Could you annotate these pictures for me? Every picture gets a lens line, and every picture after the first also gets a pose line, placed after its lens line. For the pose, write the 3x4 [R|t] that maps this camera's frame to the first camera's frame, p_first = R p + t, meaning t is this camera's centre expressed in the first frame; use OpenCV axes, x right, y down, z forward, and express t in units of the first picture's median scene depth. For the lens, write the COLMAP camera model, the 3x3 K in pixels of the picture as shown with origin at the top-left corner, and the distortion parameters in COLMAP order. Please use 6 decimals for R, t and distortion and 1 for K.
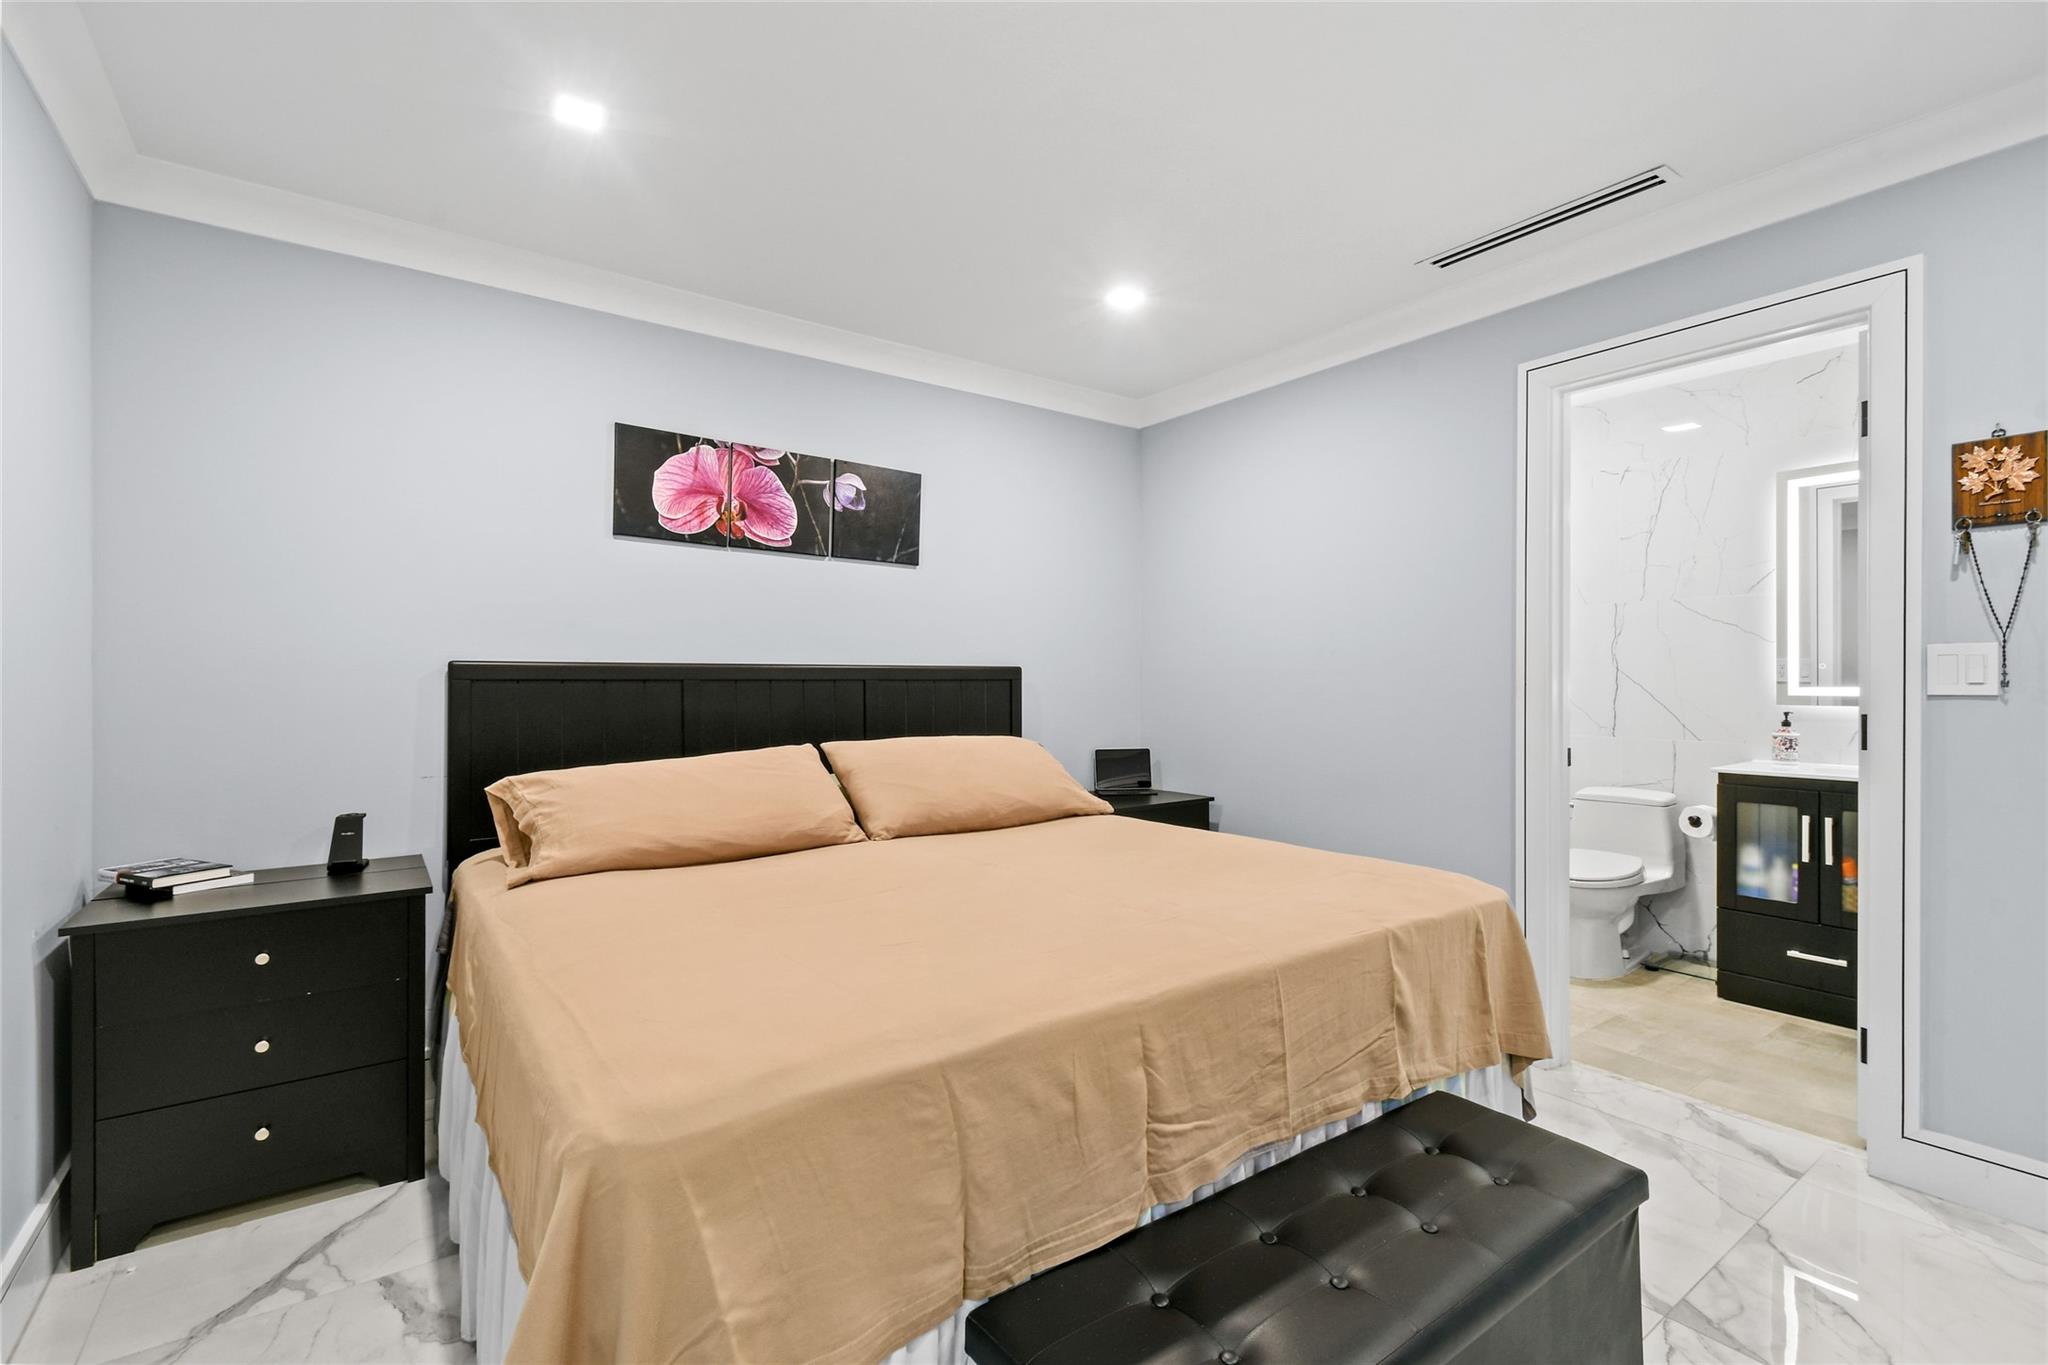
lens RADIAL K [[933.7, 0, 1022.3], [0, 933.7, 688.4], [0, 0, 1]] dist [0.001889, -0.002627]
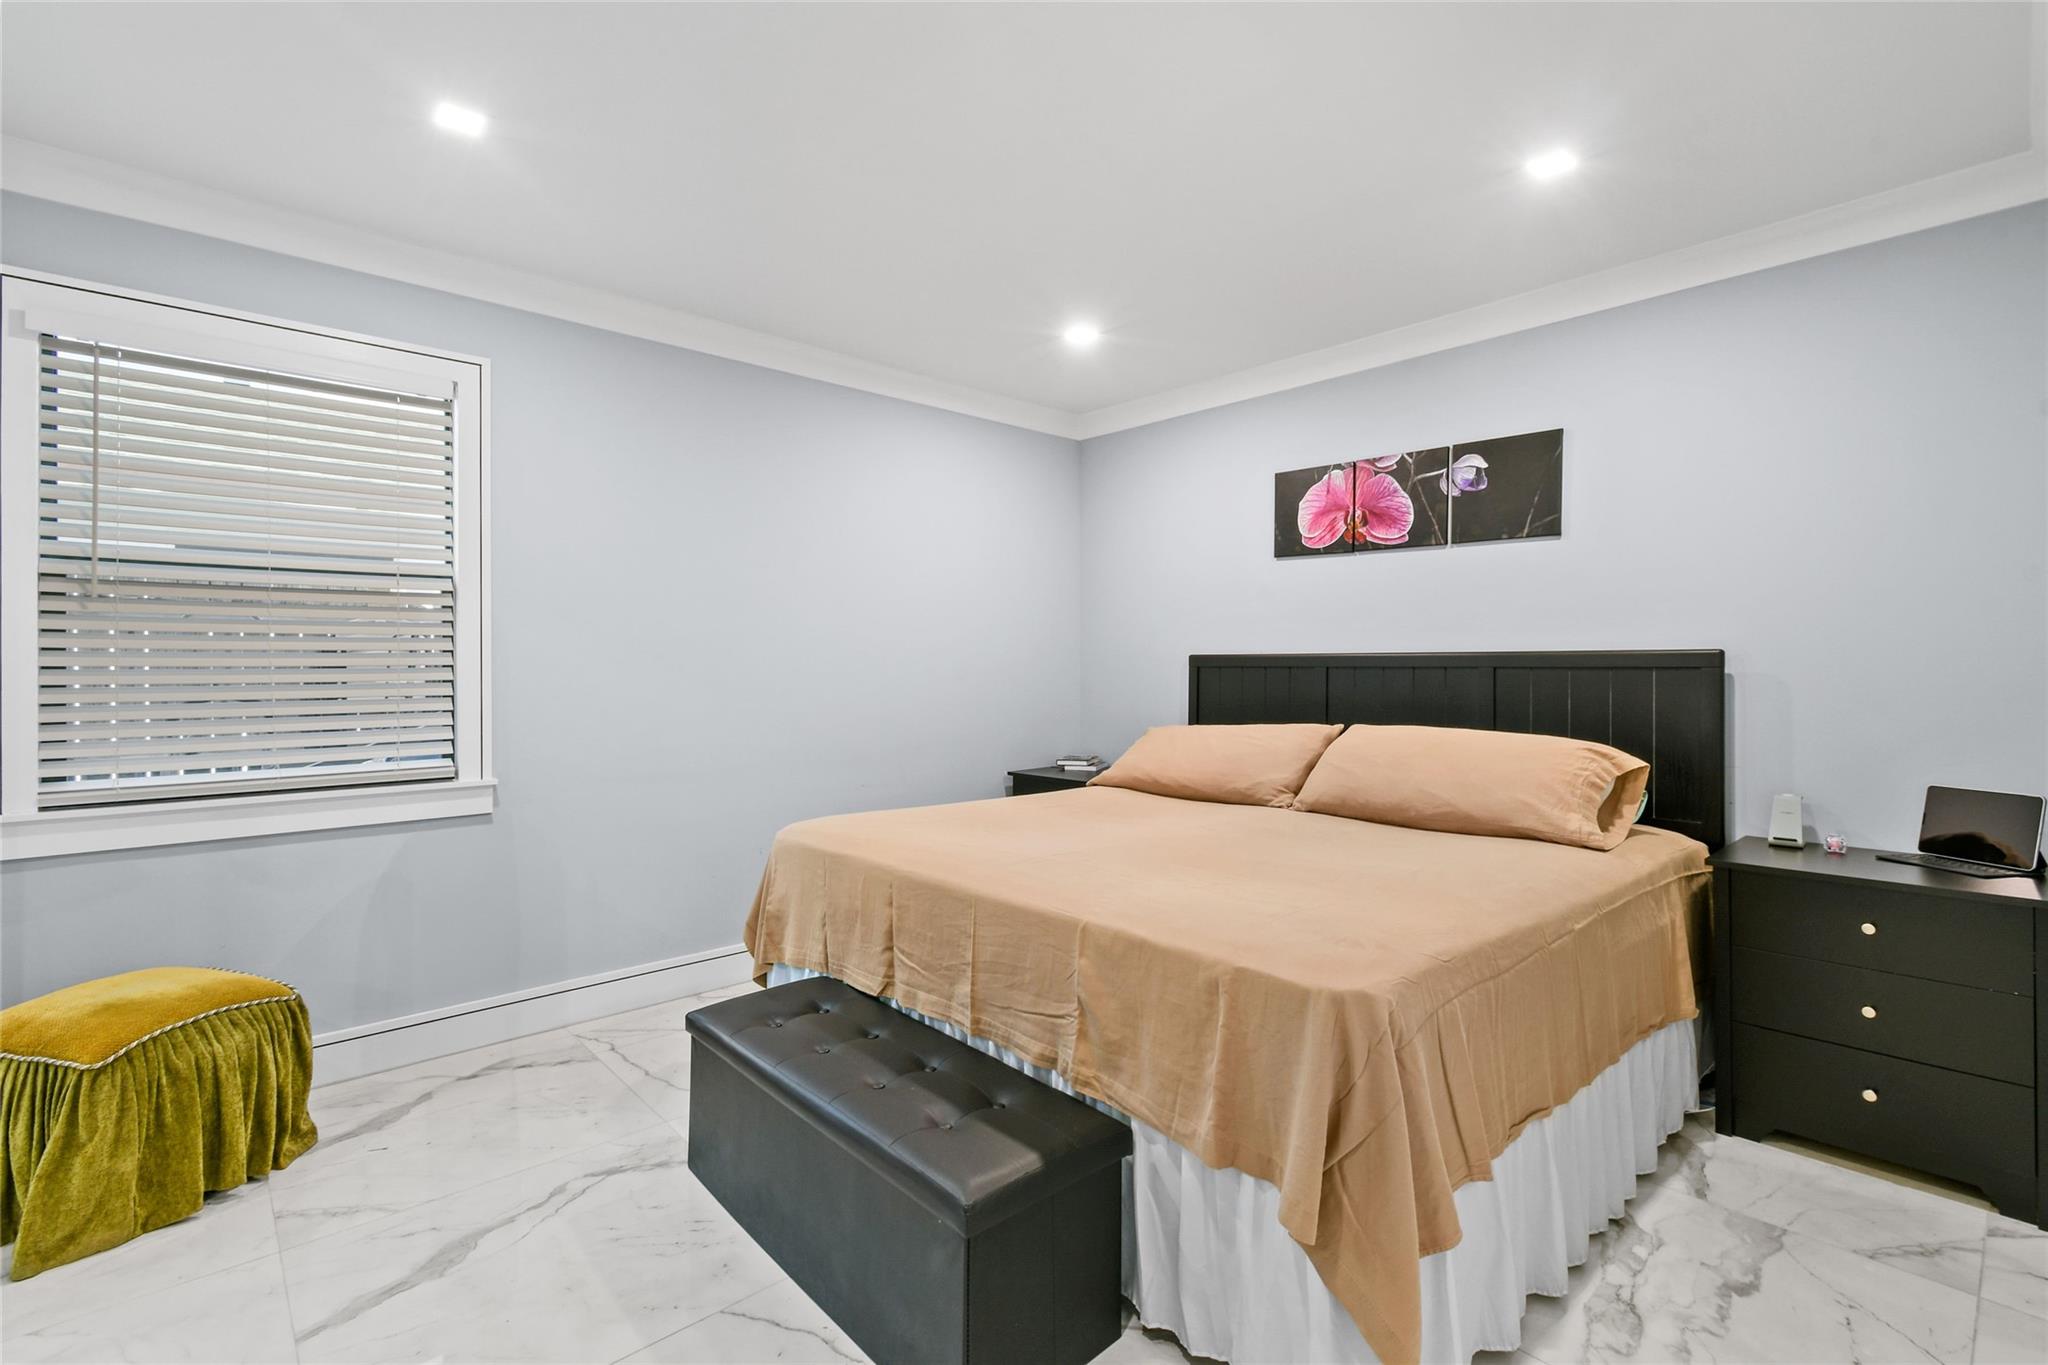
lens RADIAL K [[933.7, 0, 1033.6], [0, 933.7, 681.4], [0, 0, 1]] dist [0.001889, -0.002627]
pose [[0.103225, 0.017767, -0.994499, 0.792550], [-0.008424, 0.999820, 0.016987, -0.007848], [0.994622, 0.006624, 0.103357, 0.485393]]
